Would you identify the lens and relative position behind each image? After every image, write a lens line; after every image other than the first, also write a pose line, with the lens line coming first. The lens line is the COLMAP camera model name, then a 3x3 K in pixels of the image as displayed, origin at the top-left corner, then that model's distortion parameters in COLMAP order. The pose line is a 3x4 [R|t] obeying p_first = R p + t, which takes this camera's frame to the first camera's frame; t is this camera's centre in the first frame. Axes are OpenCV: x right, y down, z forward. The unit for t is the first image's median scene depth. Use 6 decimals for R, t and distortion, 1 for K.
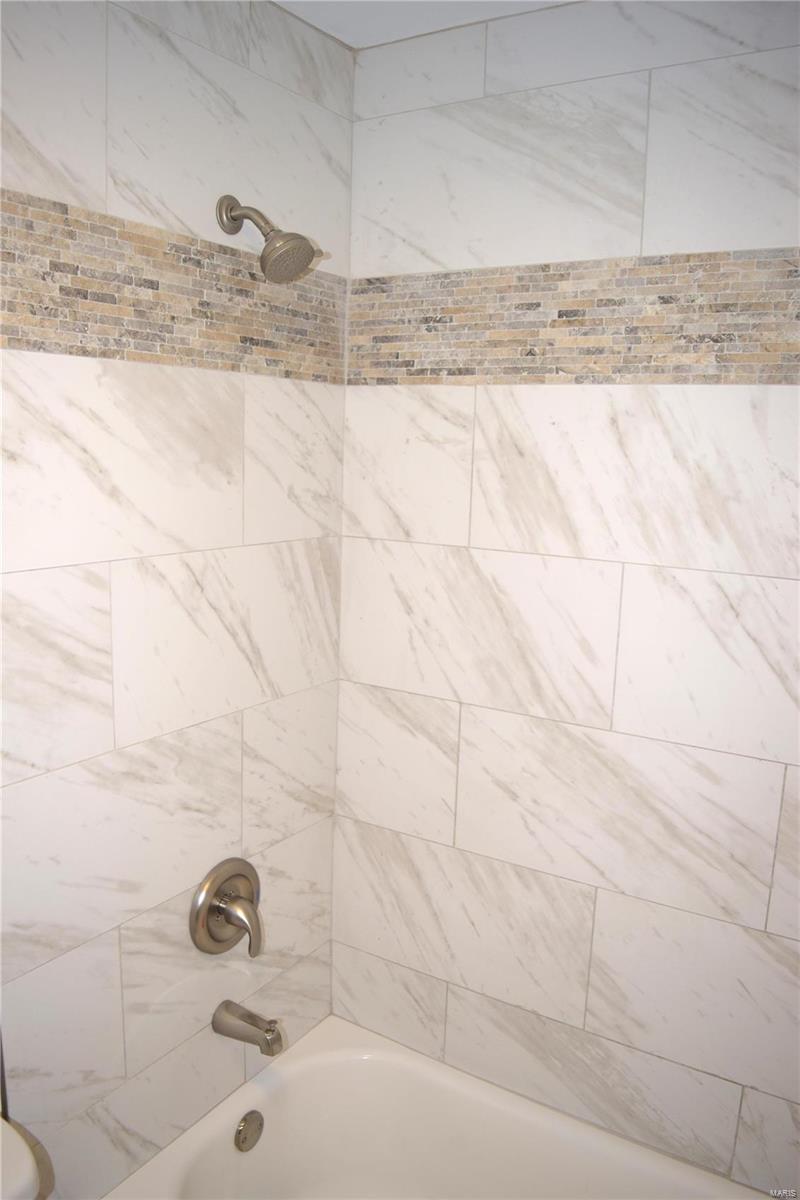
lens RADIAL K [[950.8, 0, 394.6], [0, 950.8, 601.4], [0, 0, 1]] dist [-0.092905, 0.016346]
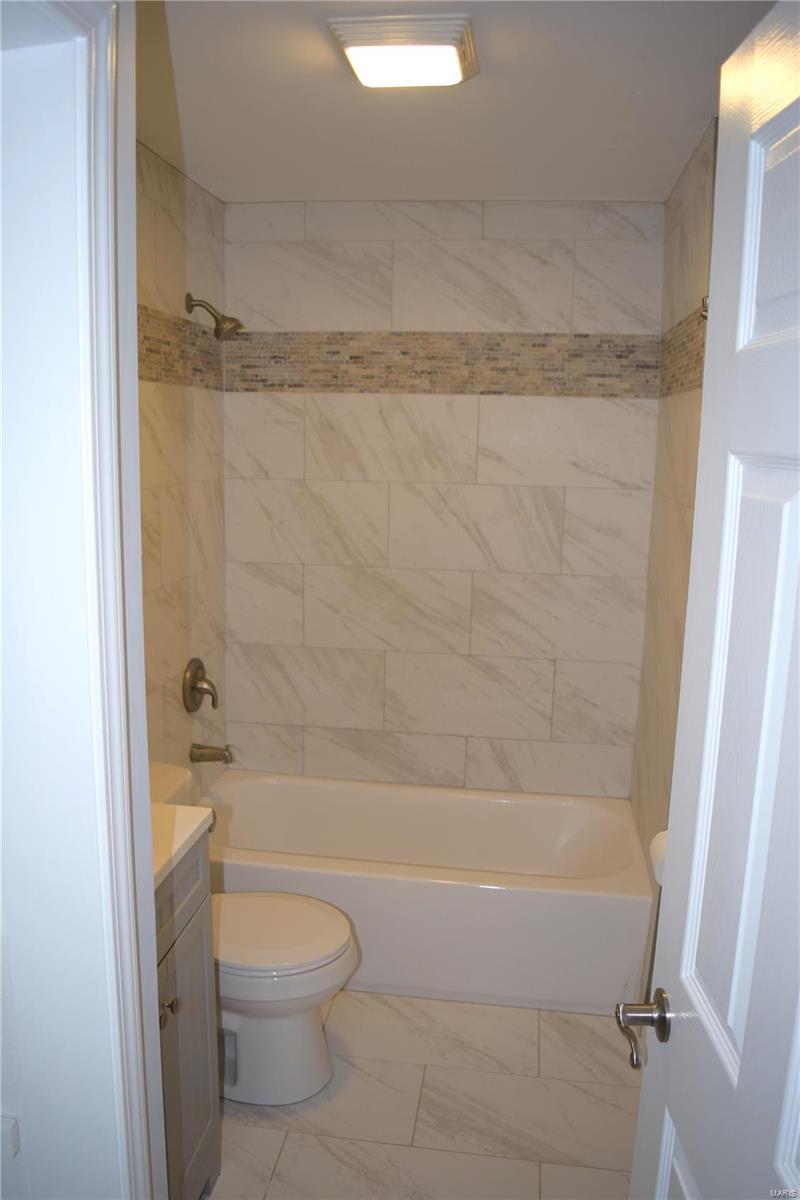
lens RADIAL K [[950.8, 0, 401.1], [0, 950.8, 600.6], [0, 0, 1]] dist [-0.092905, 0.016346]
pose [[0.909503, -0.083884, 0.407147, -0.562201], [0.075263, 0.996470, 0.037177, 0.133669], [-0.408828, -0.003170, 0.912606, -0.832852]]
